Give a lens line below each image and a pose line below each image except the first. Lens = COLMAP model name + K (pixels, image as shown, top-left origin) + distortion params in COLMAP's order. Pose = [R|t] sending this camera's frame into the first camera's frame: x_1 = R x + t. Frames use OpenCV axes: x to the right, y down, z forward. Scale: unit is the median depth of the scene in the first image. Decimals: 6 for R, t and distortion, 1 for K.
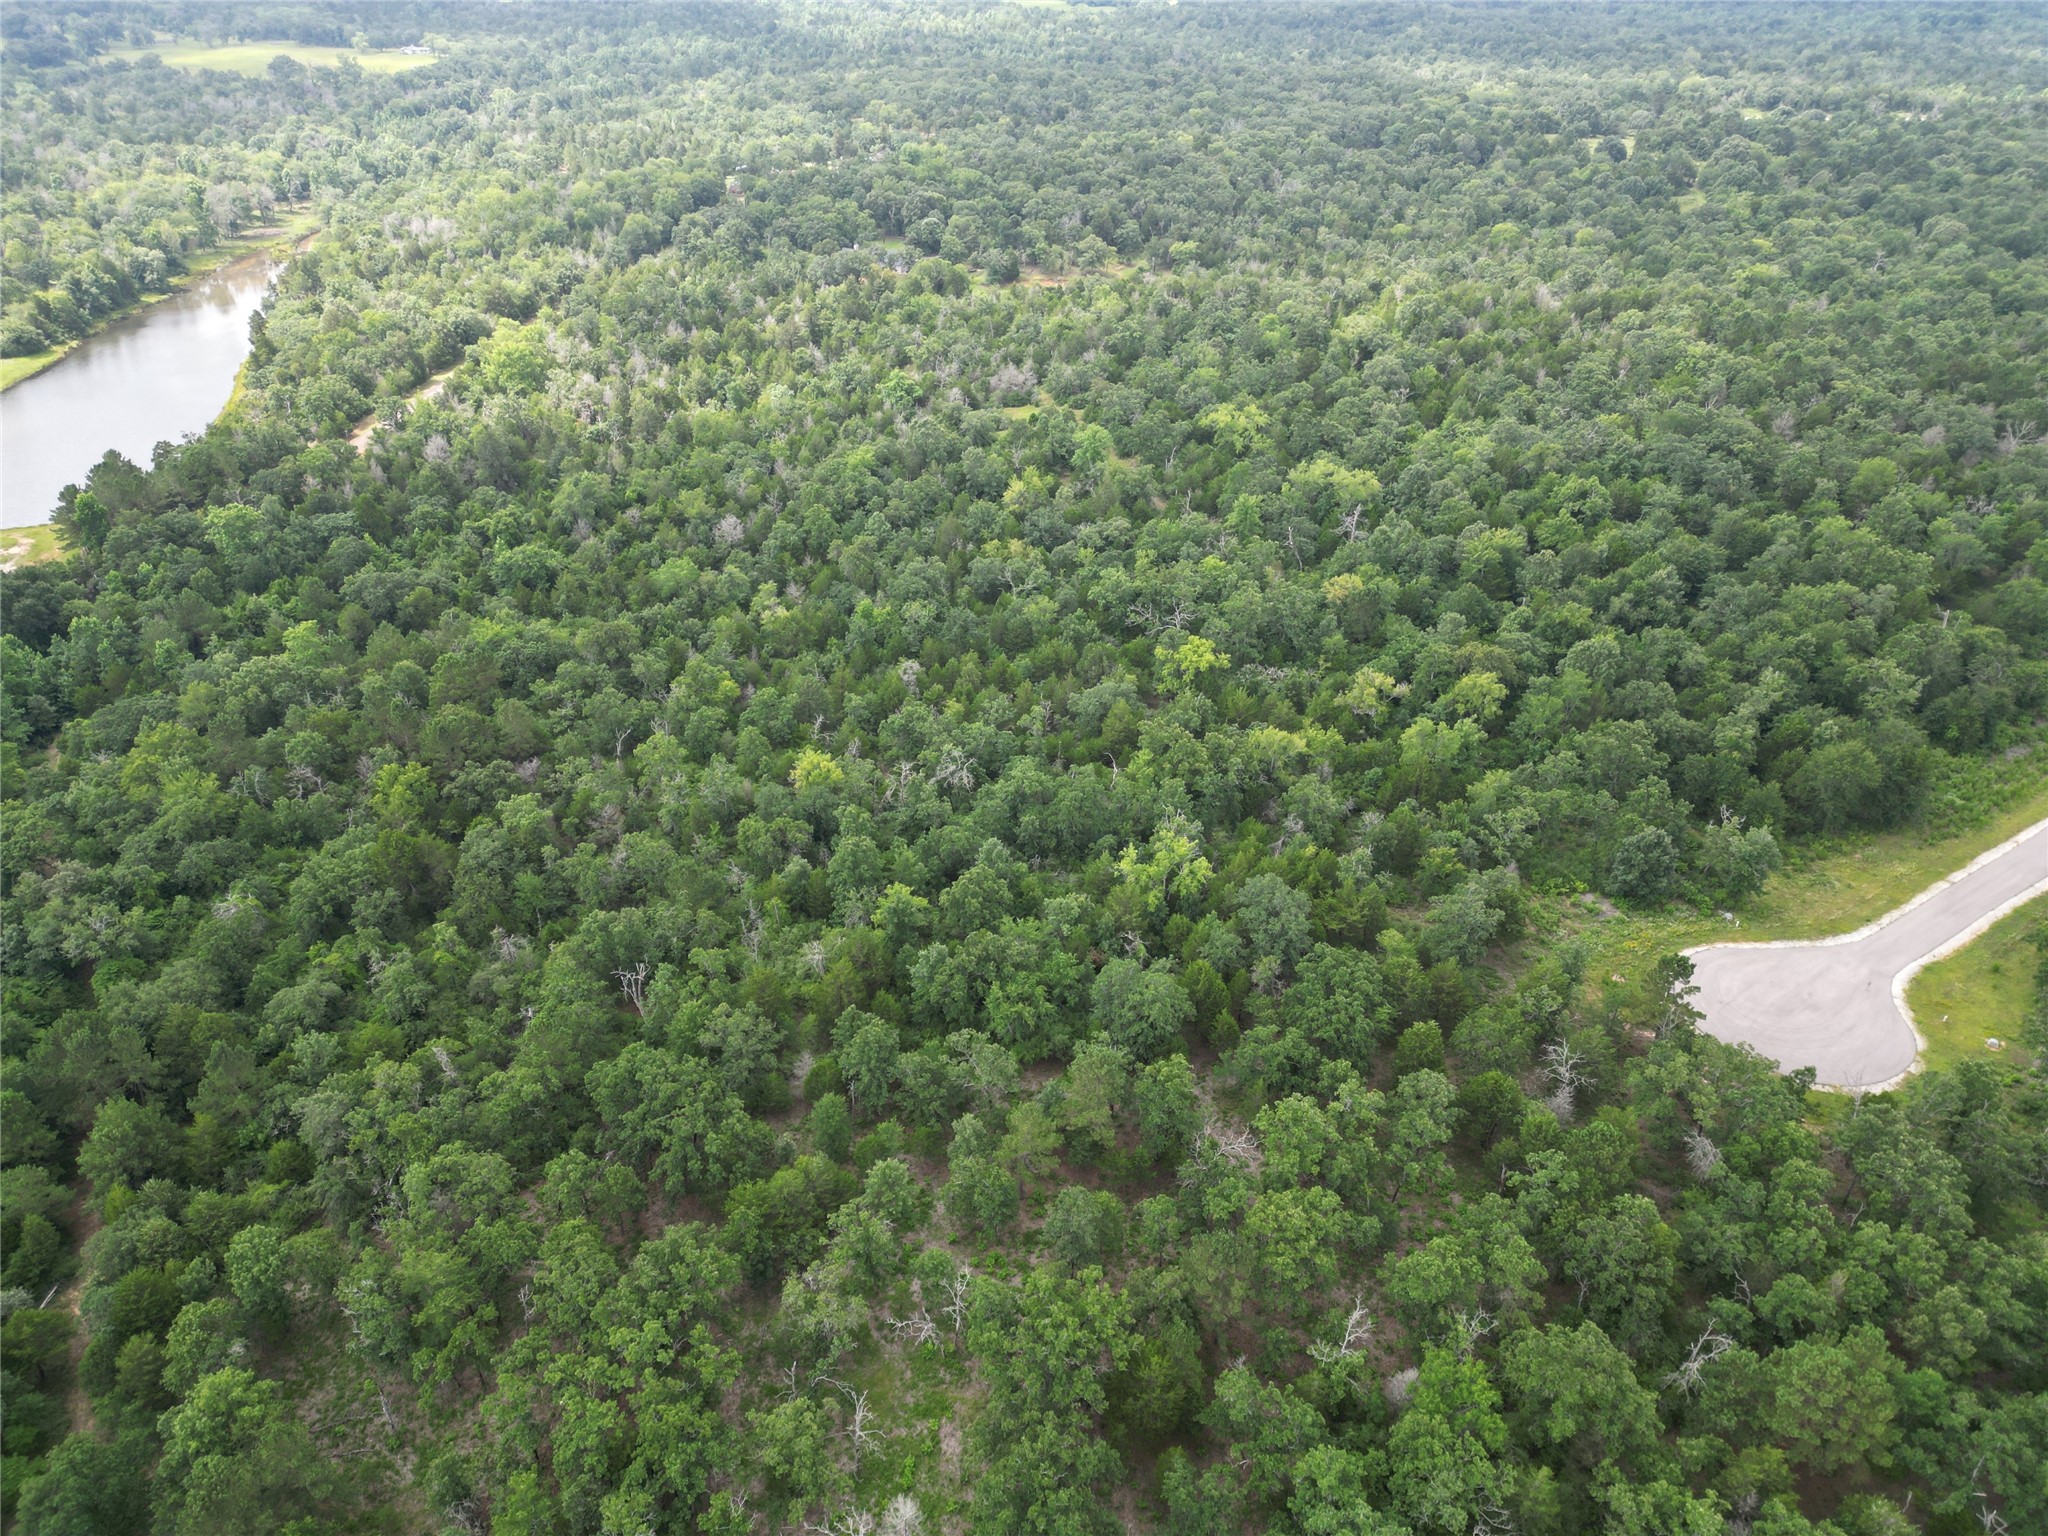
lens RADIAL K [[1427.5, 0, 1023.0], [0, 1427.5, 761.1], [0, 0, 1]] dist [0.071337, -0.067245]
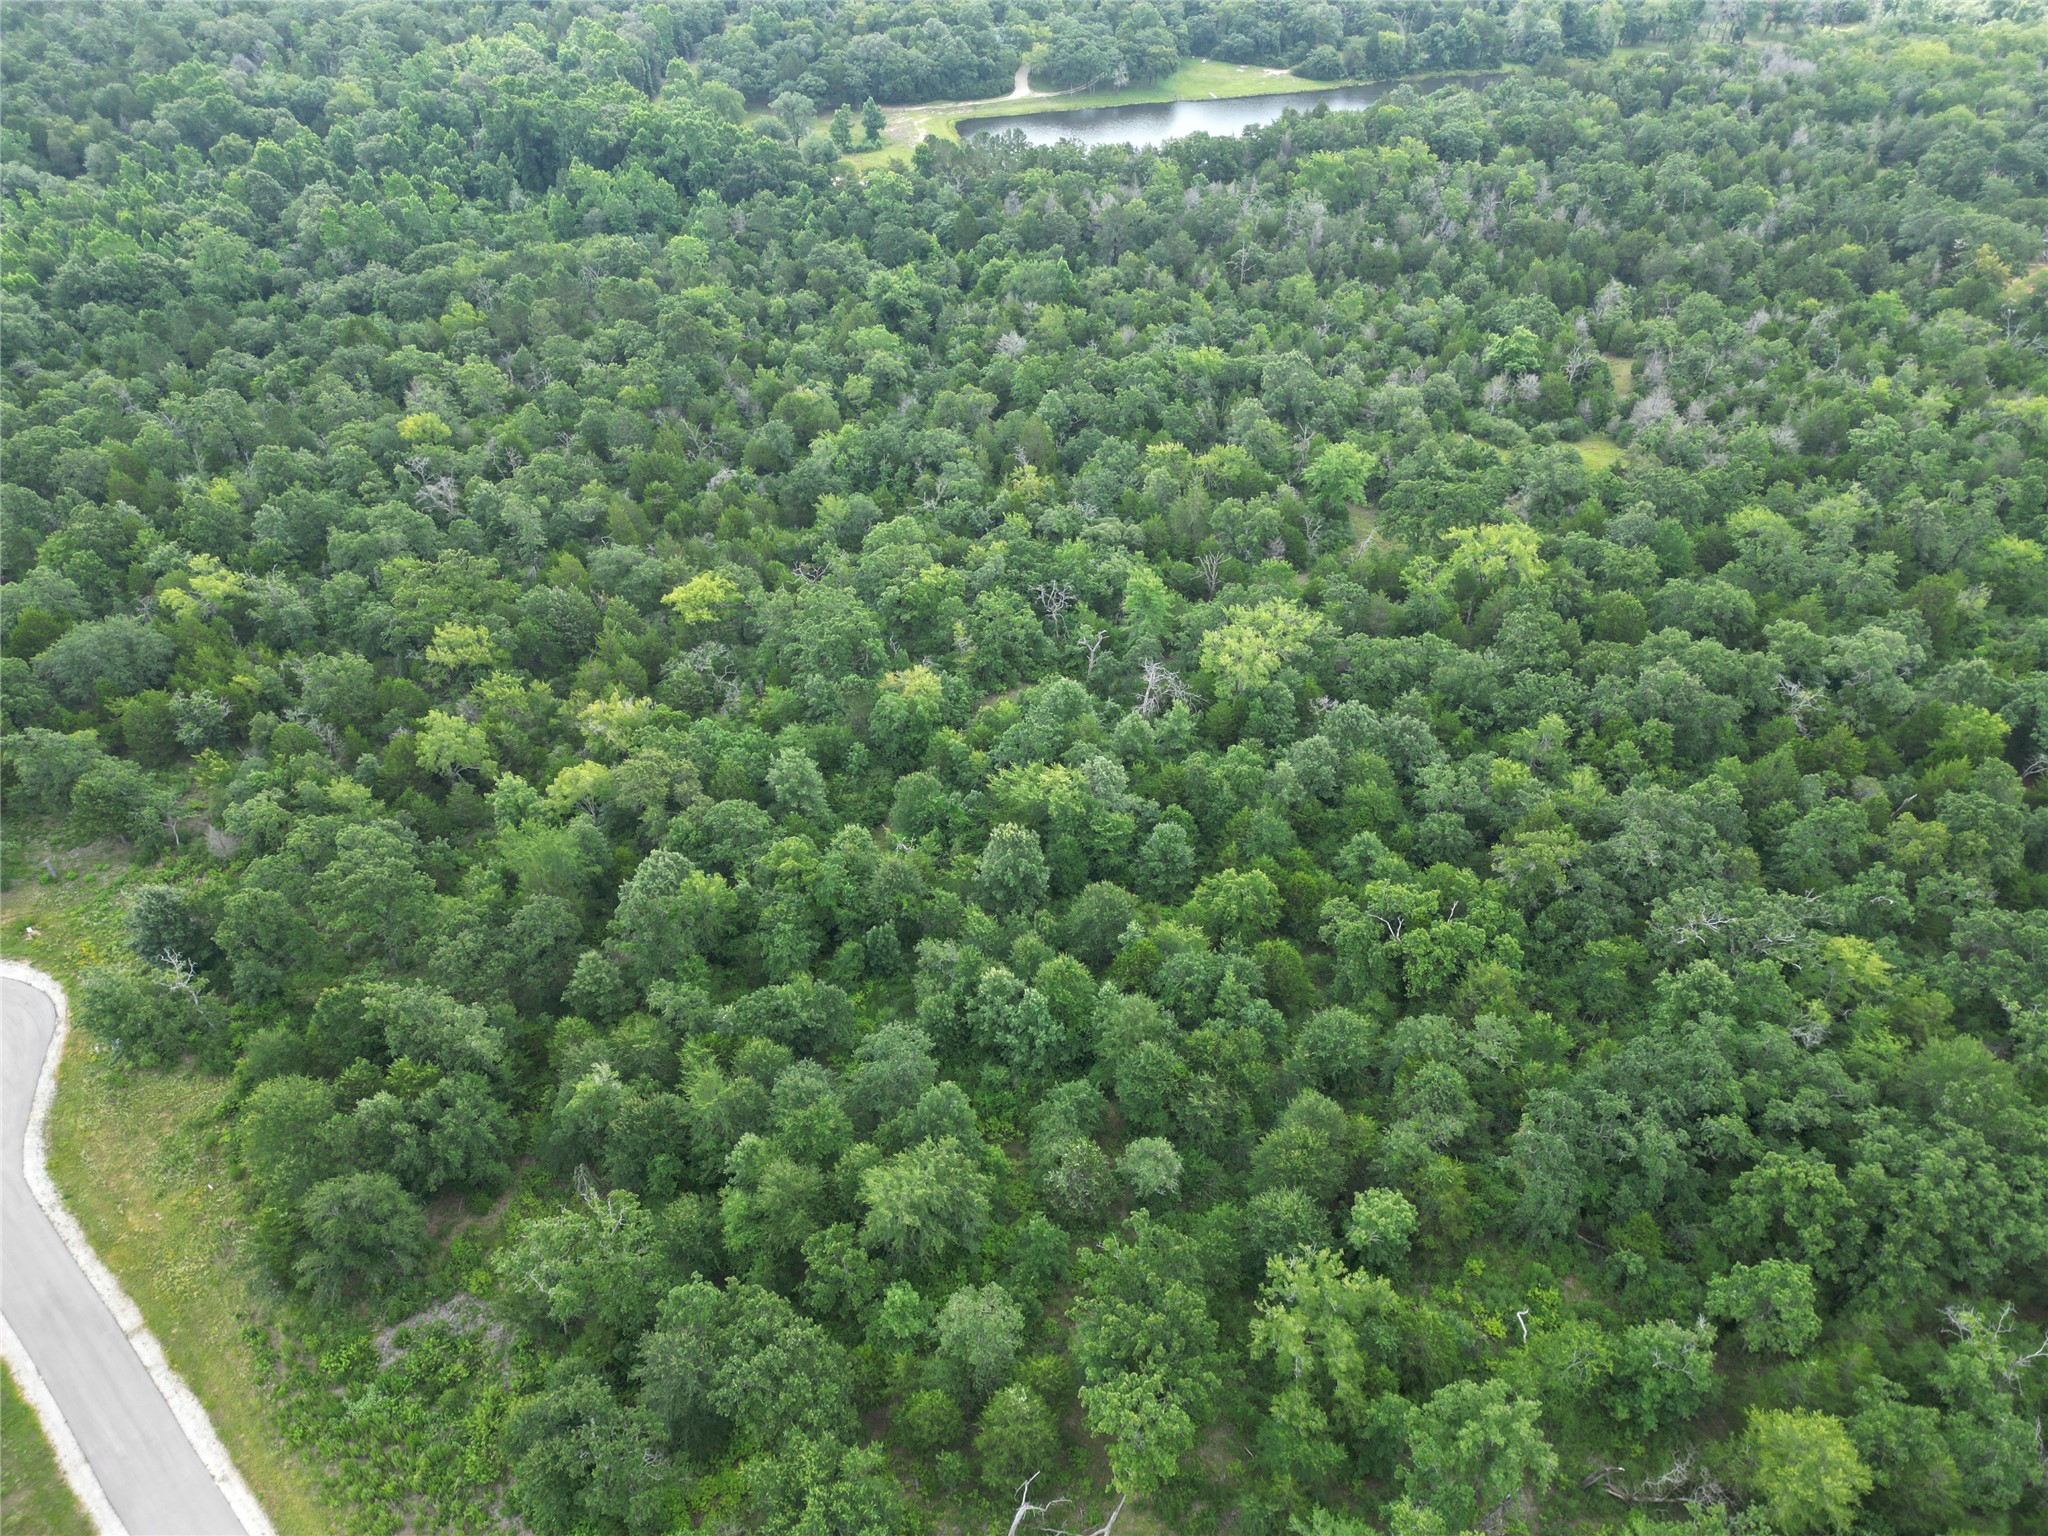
lens RADIAL K [[1427.5, 0, 1023.0], [0, 1427.5, 761.1], [0, 0, 1]] dist [0.071337, -0.067245]
pose [[0.225060, 0.593372, -0.772824, 0.909568], [-0.505412, 0.749215, 0.428060, -0.476577], [0.833011, 0.294255, 0.468516, 0.821737]]
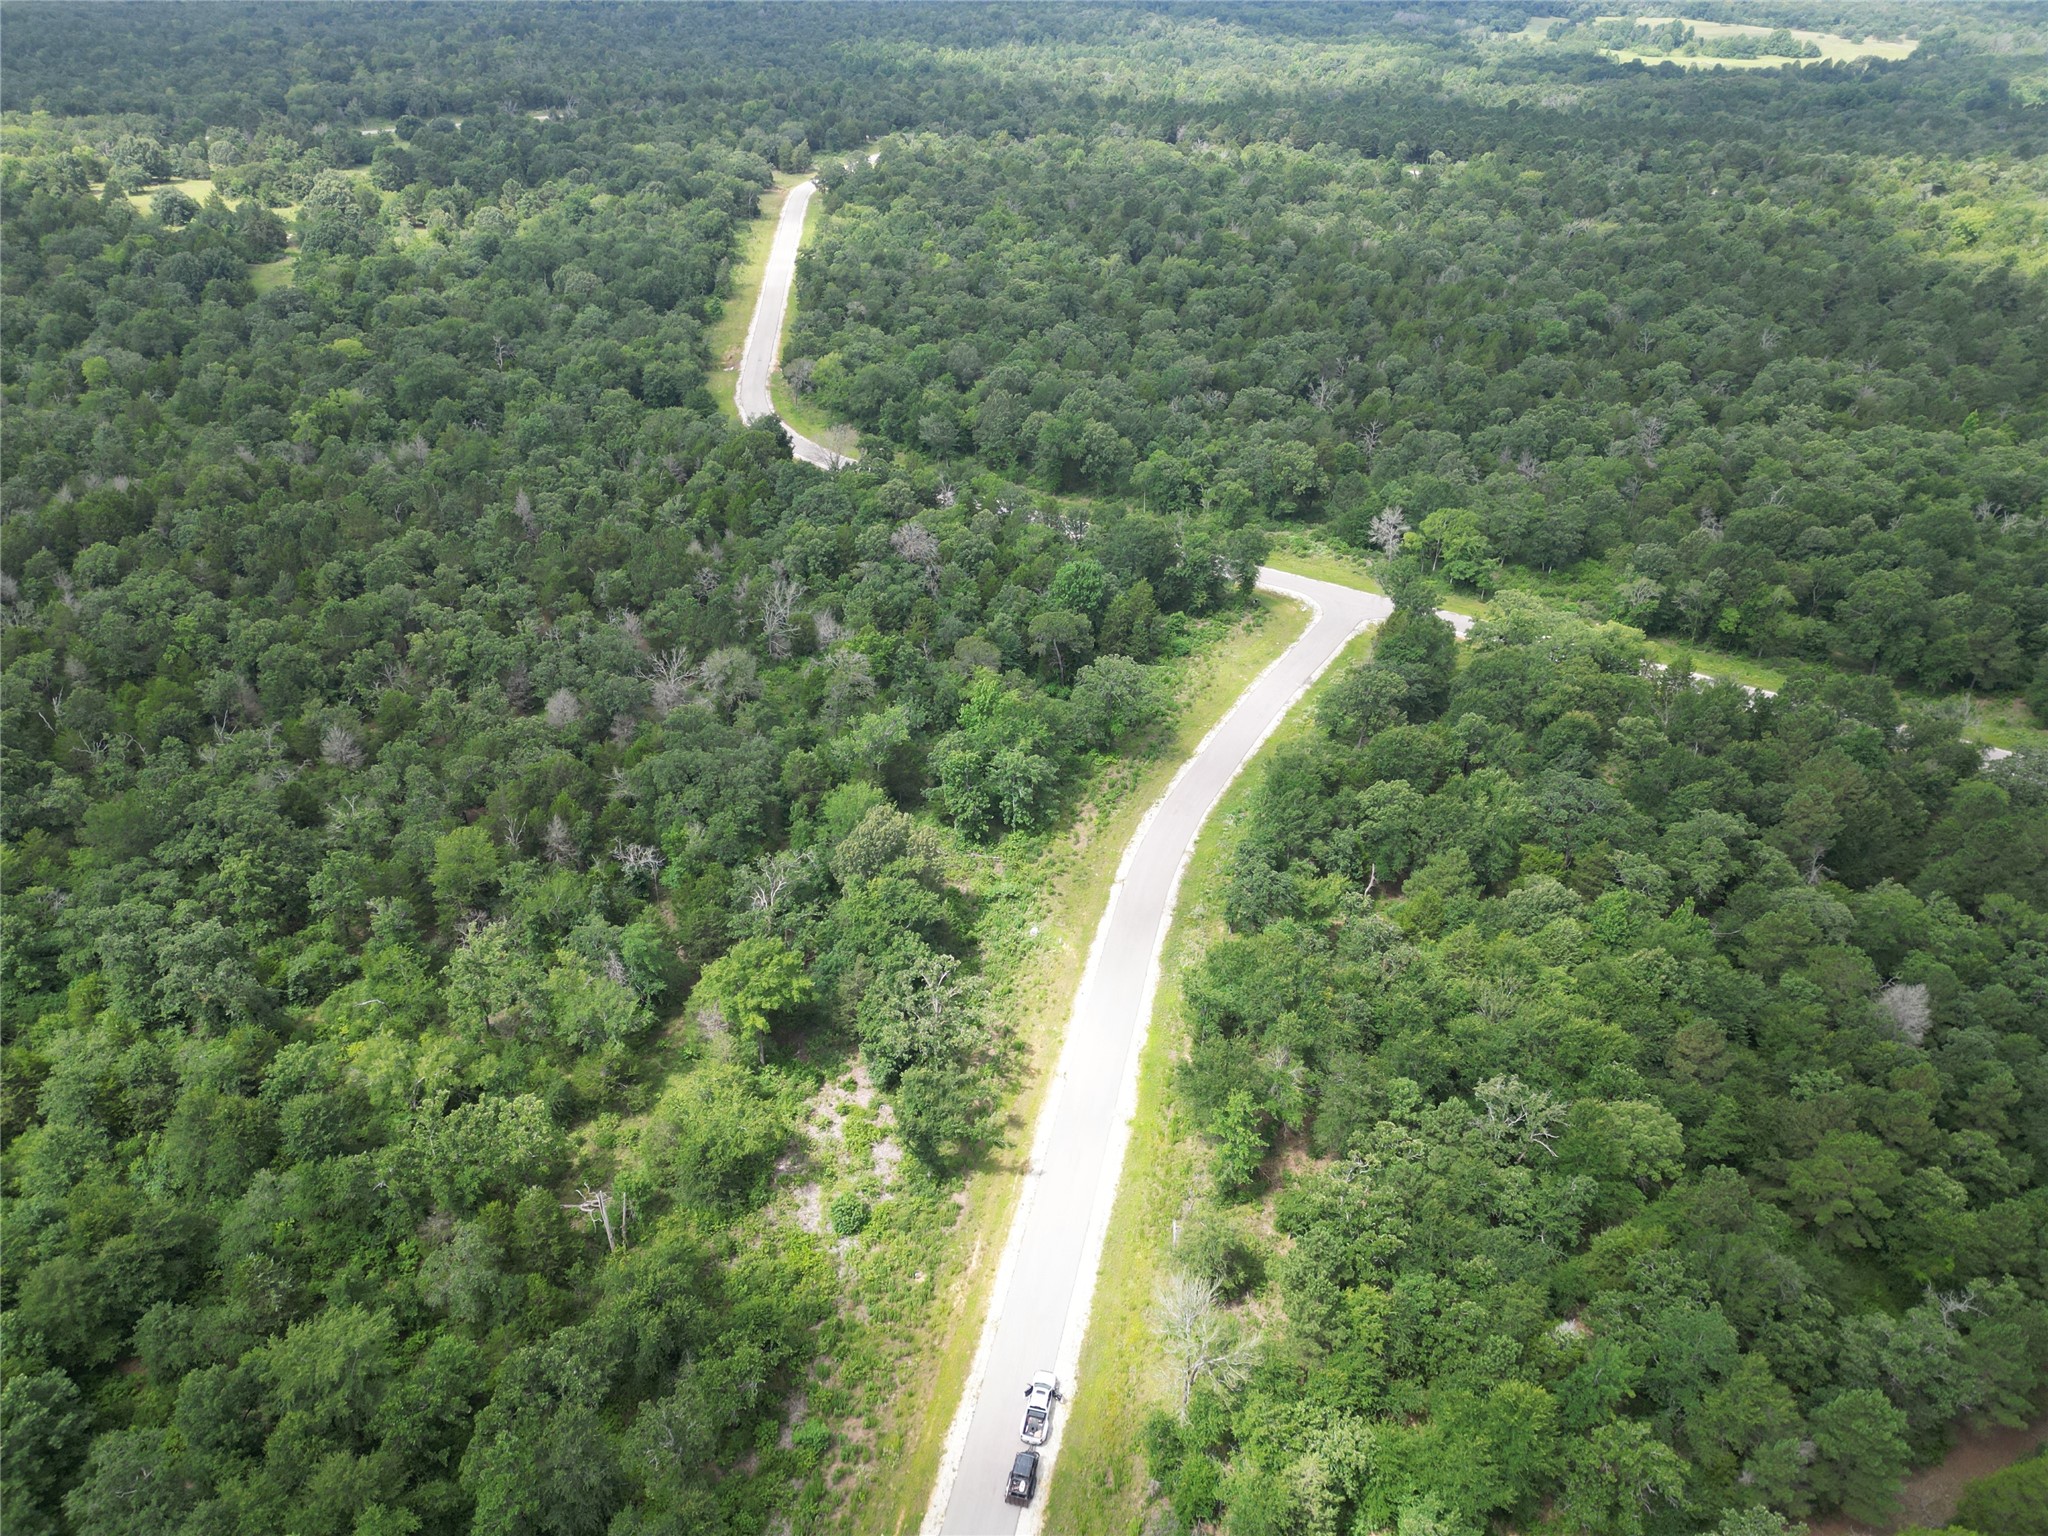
lens RADIAL K [[1424.5, 0, 1024.0], [0, 1424.5, 768.0], [0, 0, 1]] dist [0.066753, -0.058995]
pose [[0.731229, -0.358131, 0.580557, 0.548165], [0.346746, 0.928080, 0.135772, -0.296671], [-0.587428, 0.102025, 0.802820, 0.505205]]
